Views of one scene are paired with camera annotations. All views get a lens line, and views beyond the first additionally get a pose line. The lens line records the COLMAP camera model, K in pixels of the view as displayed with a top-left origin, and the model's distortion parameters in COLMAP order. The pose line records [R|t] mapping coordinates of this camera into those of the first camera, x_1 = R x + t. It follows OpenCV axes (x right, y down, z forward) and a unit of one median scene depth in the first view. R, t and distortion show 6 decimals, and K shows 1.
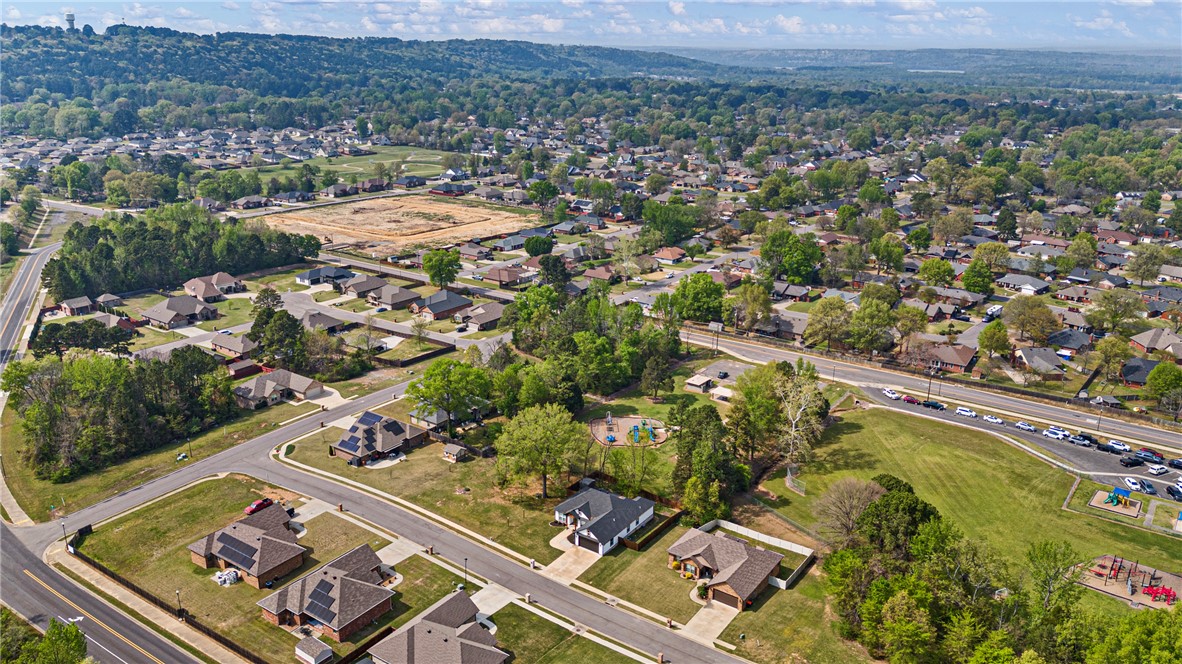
lens RADIAL K [[872.6, 0, 591.0], [0, 872.6, 332.0], [0, 0, 1]] dist [0.106643, -0.124096]
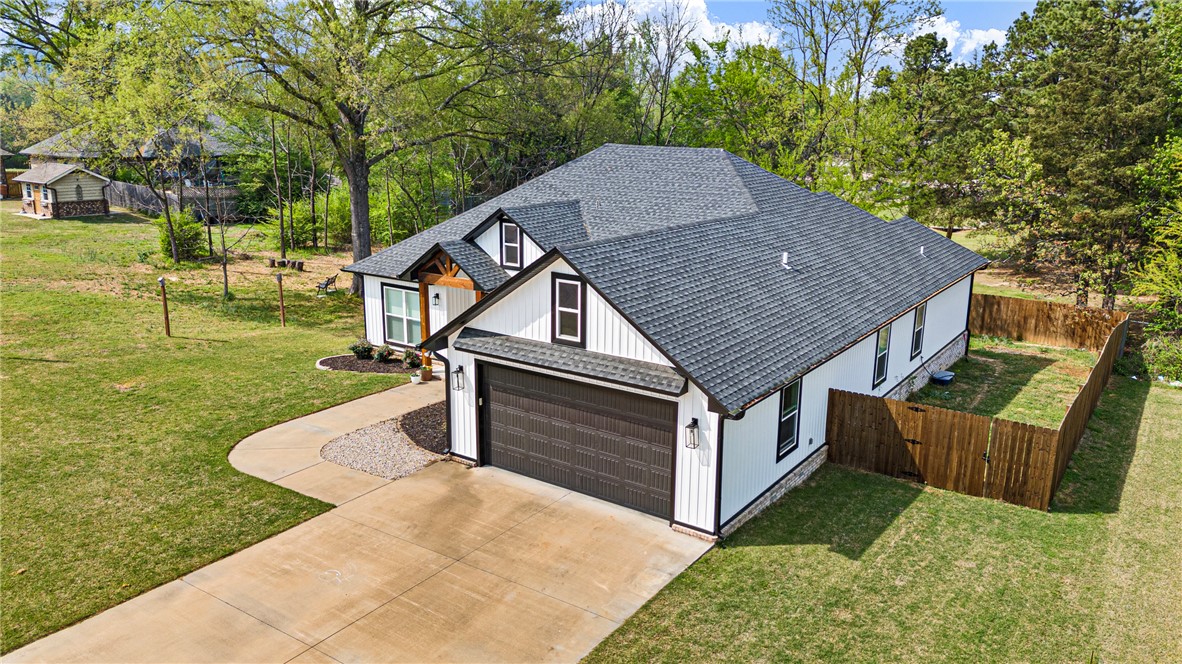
lens RADIAL K [[872.6, 0, 591.0], [0, 872.6, 332.0], [0, 0, 1]] dist [0.106643, -0.124096]
pose [[0.999954, -0.008034, -0.005194, 0.000420], [0.007710, 0.998188, -0.059680, 0.165861], [0.005664, 0.059637, 0.998204, 0.630934]]
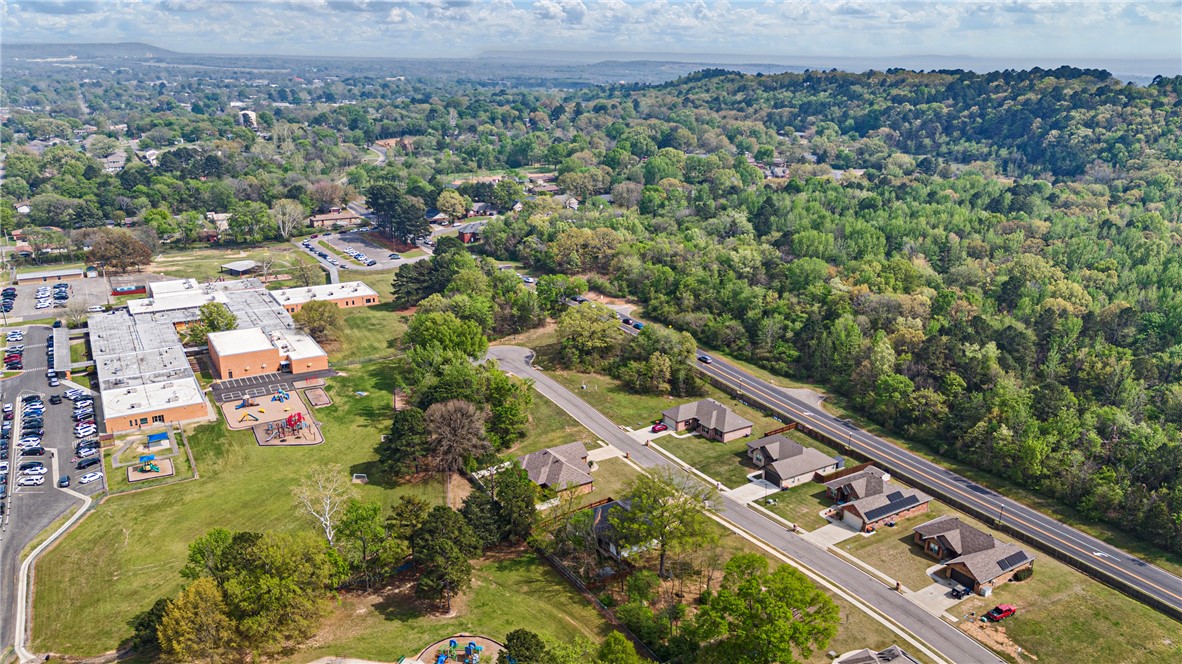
lens RADIAL K [[872.6, 0, 591.0], [0, 872.6, 332.0], [0, 0, 1]] dist [0.106643, -0.124096]
pose [[-0.919415, -0.137187, 0.368587, -0.218232], [0.101812, 0.822220, 0.559990, -0.394210], [-0.379883, 0.552389, -0.741994, 1.210503]]
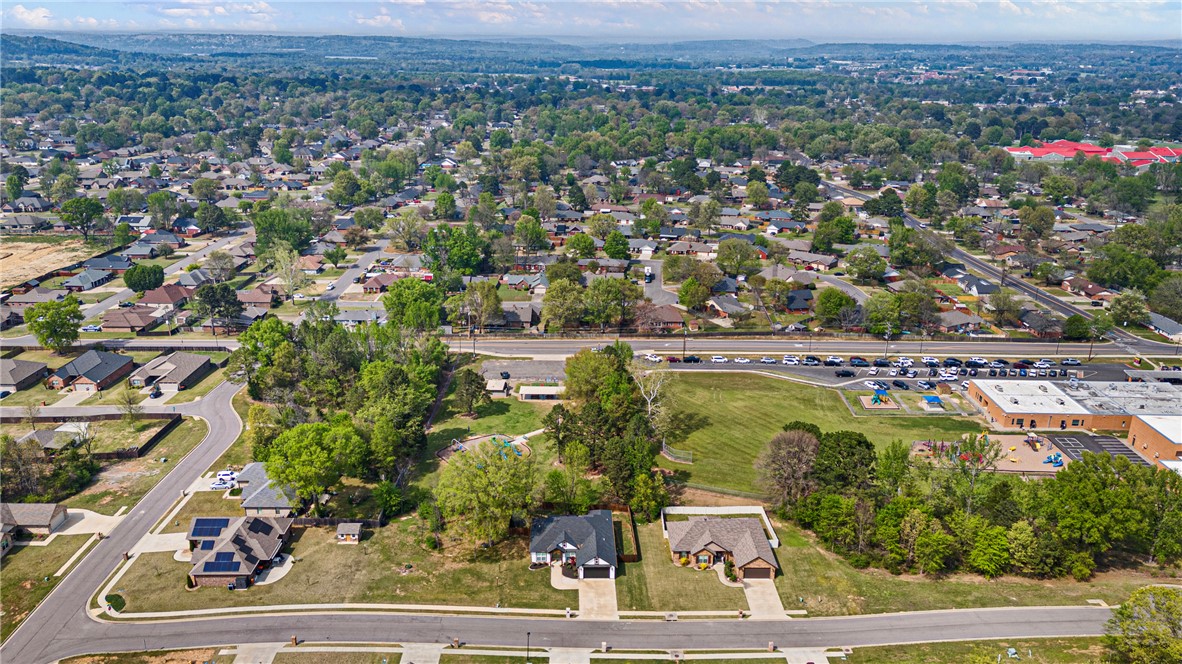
lens RADIAL K [[872.6, 0, 591.0], [0, 872.6, 332.0], [0, 0, 1]] dist [0.106643, -0.124096]
pose [[0.808916, -0.188754, 0.556801, -0.338627], [0.181024, 0.981015, 0.069571, -0.053875], [-0.559362, 0.044517, 0.827728, 0.150711]]
